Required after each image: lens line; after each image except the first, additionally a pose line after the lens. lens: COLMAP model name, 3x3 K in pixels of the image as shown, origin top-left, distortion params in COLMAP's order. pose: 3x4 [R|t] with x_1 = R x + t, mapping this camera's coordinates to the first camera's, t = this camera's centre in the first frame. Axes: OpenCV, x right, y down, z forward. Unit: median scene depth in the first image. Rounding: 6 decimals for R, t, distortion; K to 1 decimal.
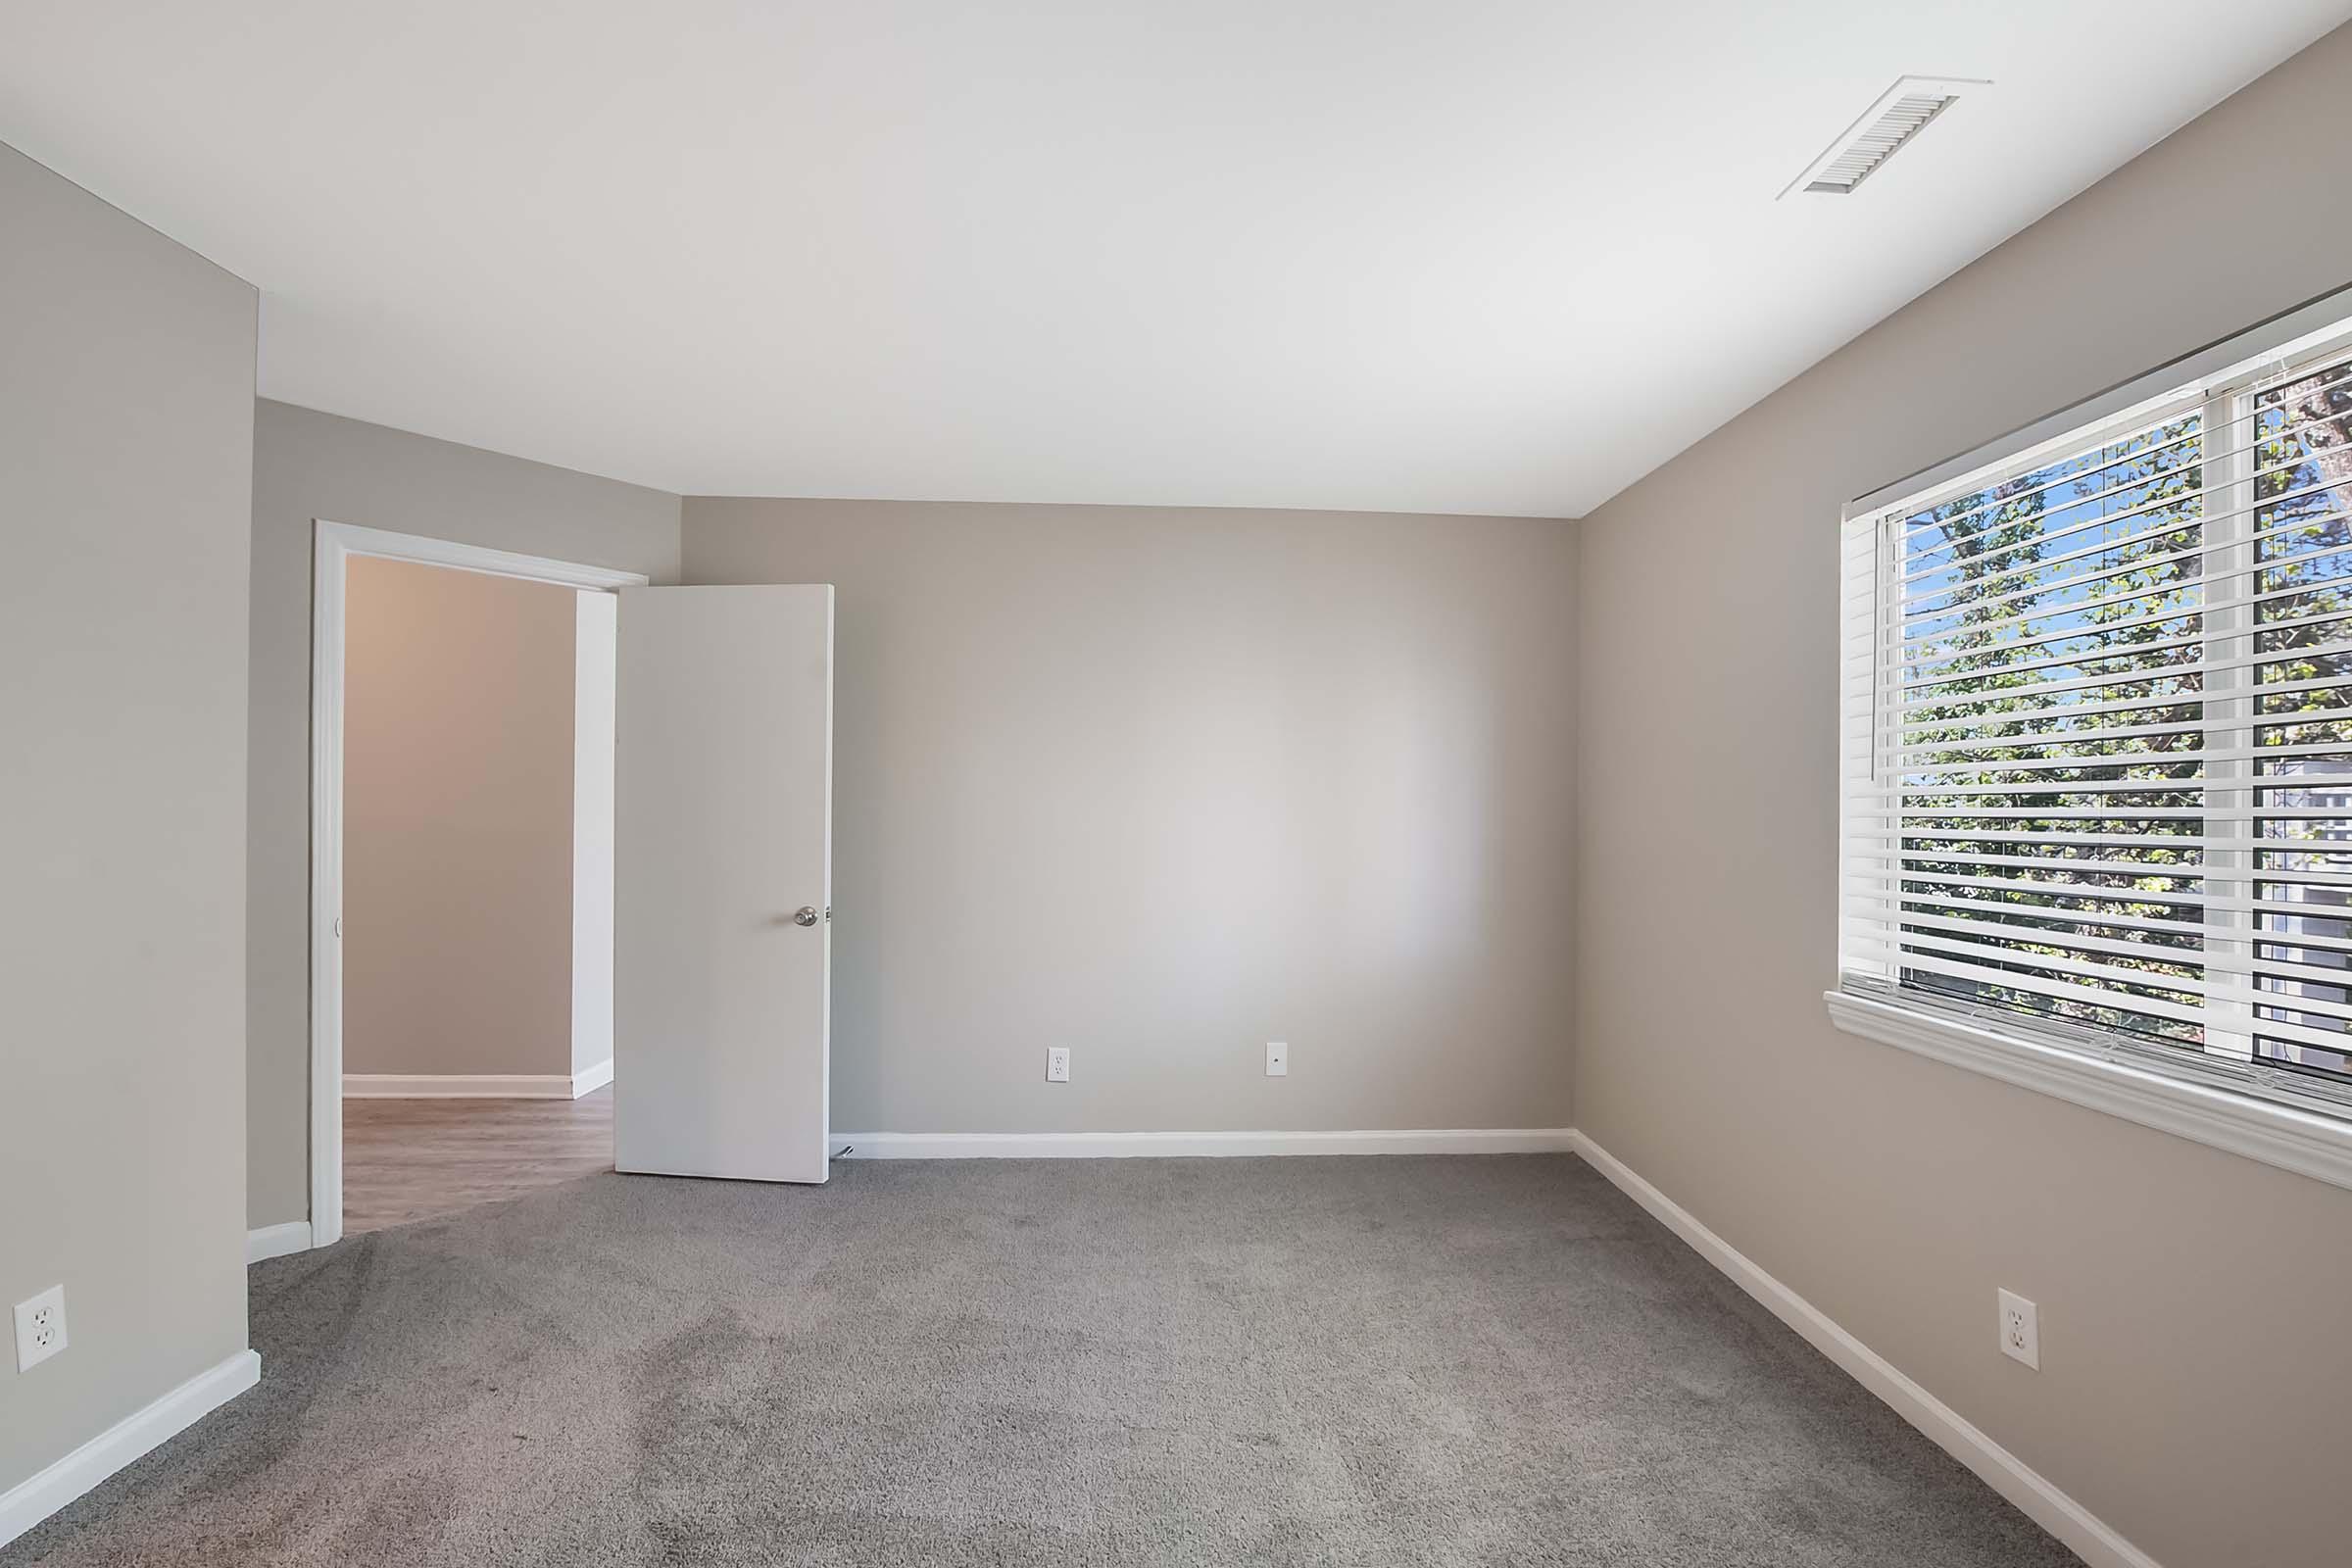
lens RADIAL K [[940.1, 0, 1193.6], [0, 940.1, 819.1], [0, 0, 1]] dist [0.000949, -0.004483]
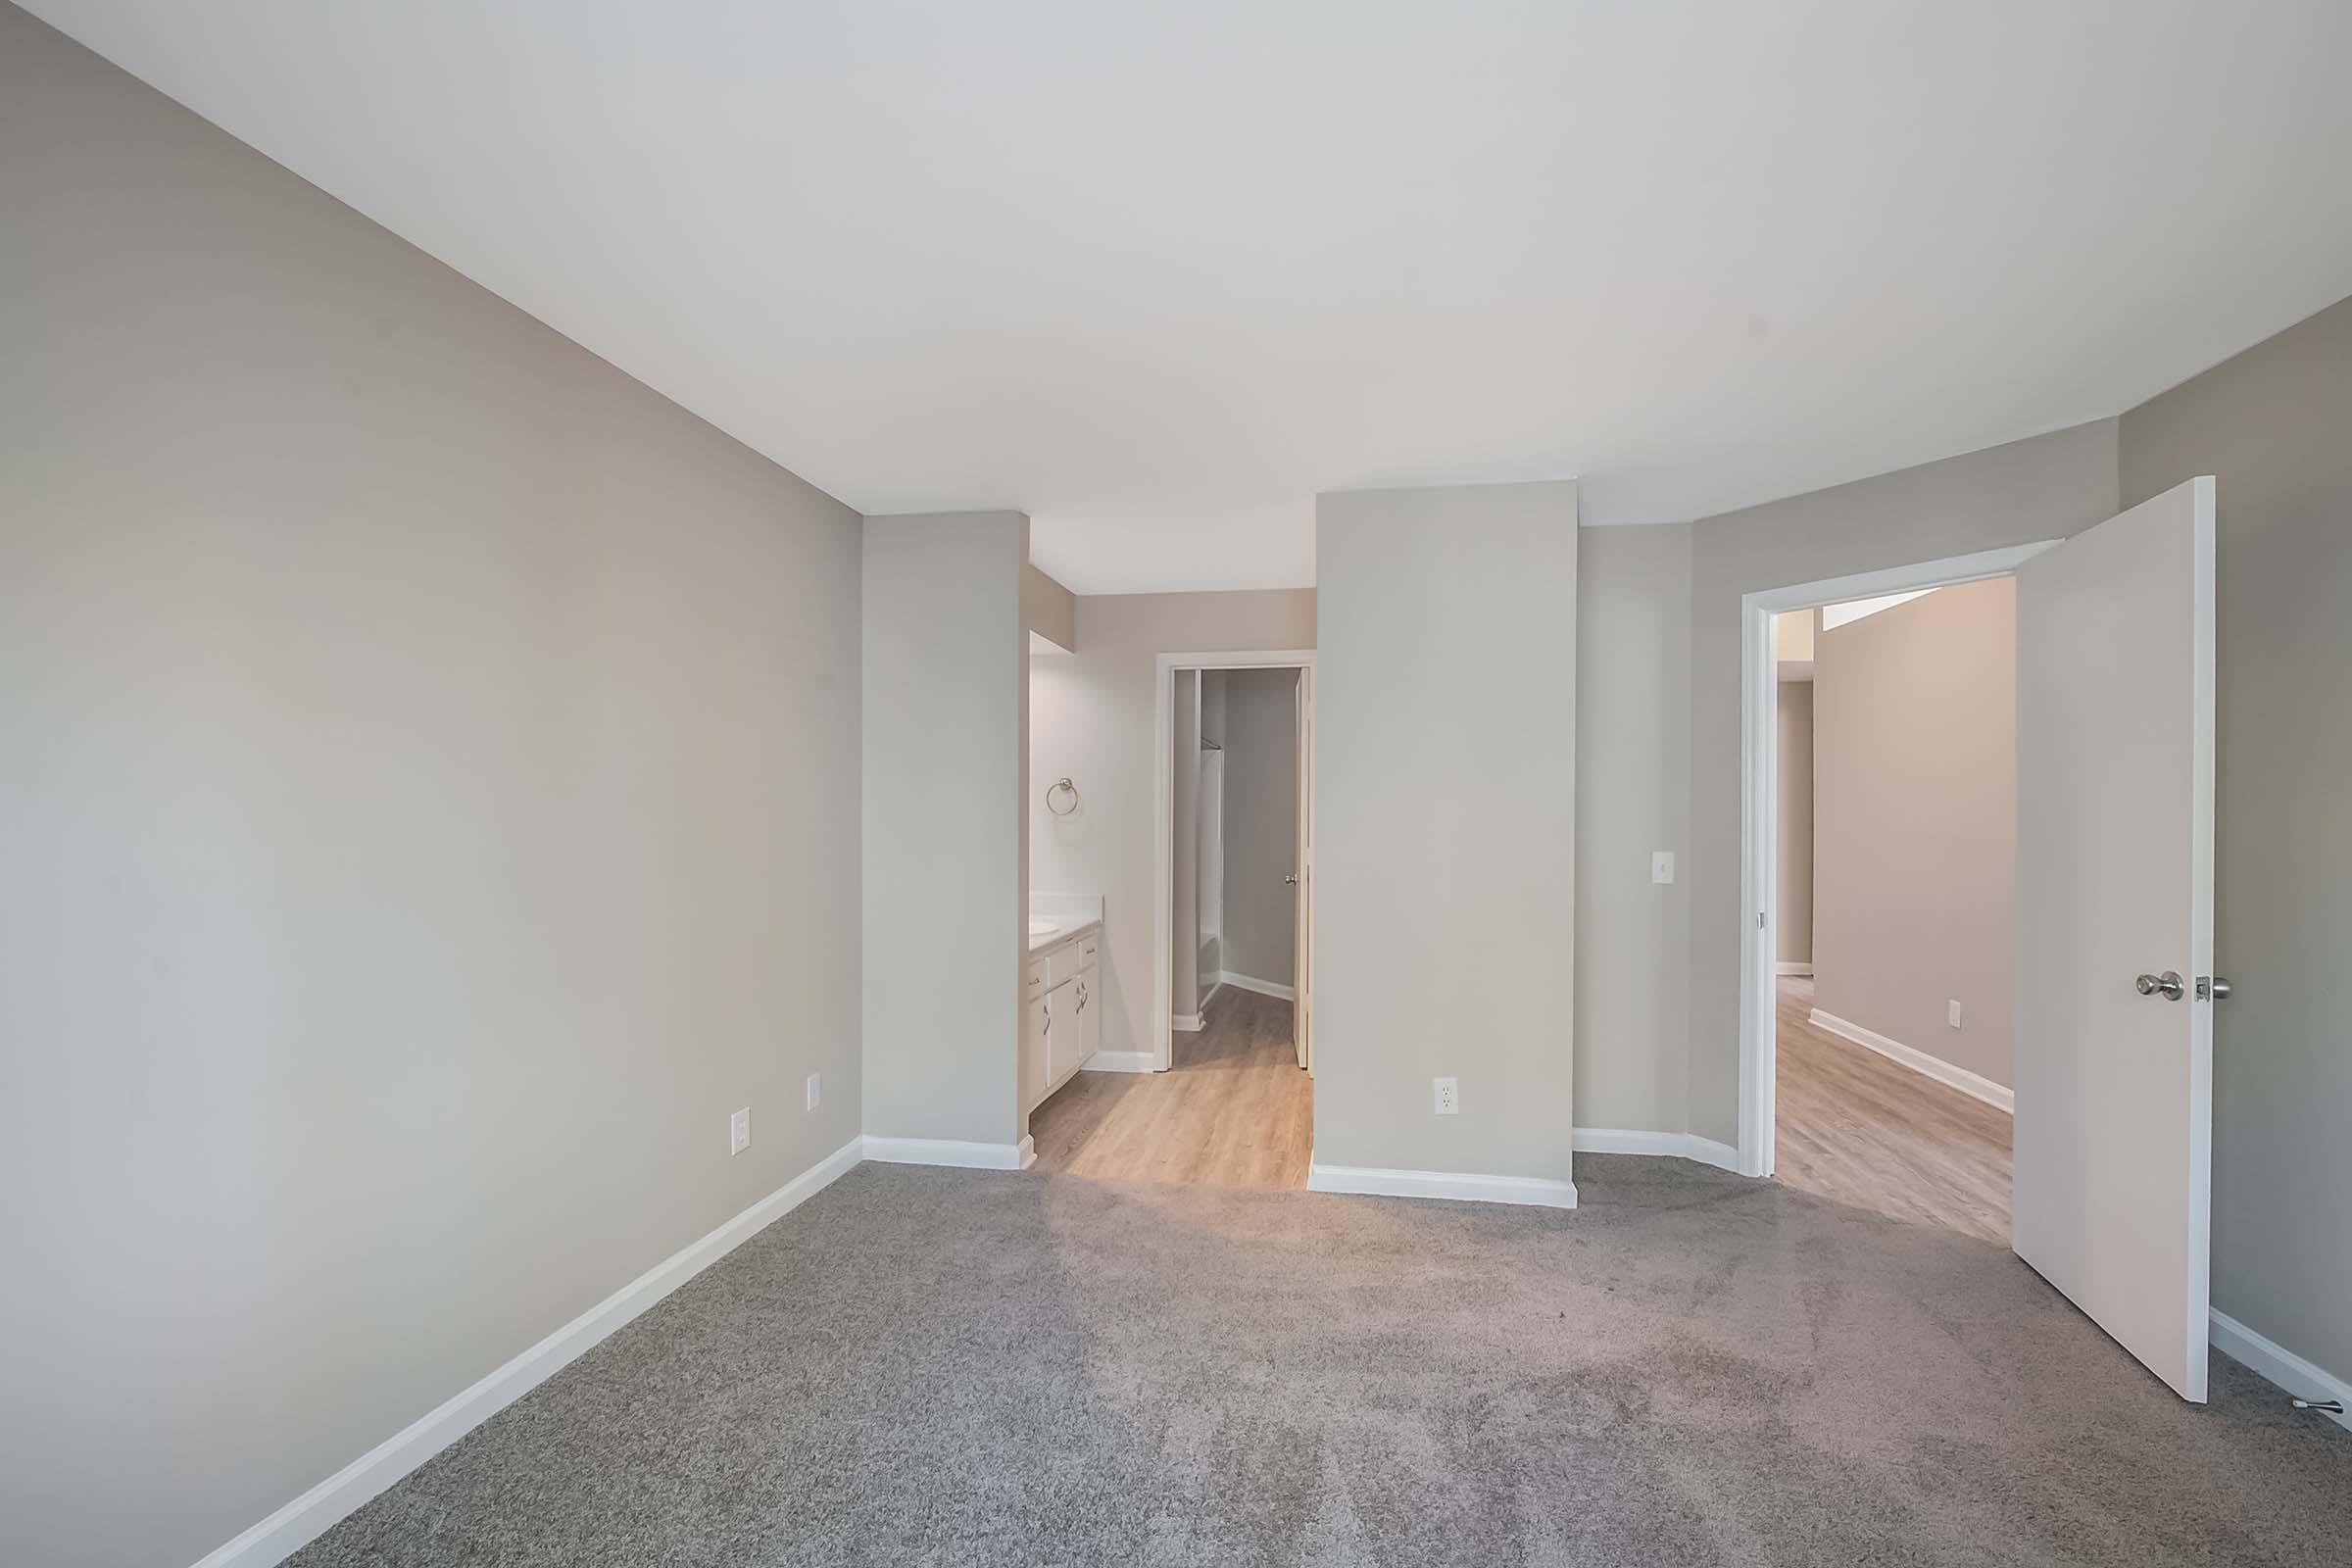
lens RADIAL K [[940.1, 0, 1190.6], [0, 940.1, 806.5], [0, 0, 1]] dist [0.000949, -0.004483]
pose [[-0.213160, -0.017647, -0.976858, 0.434758], [-0.014479, 0.999784, -0.014902, -0.003953], [0.976910, 0.010967, -0.213369, 0.517397]]
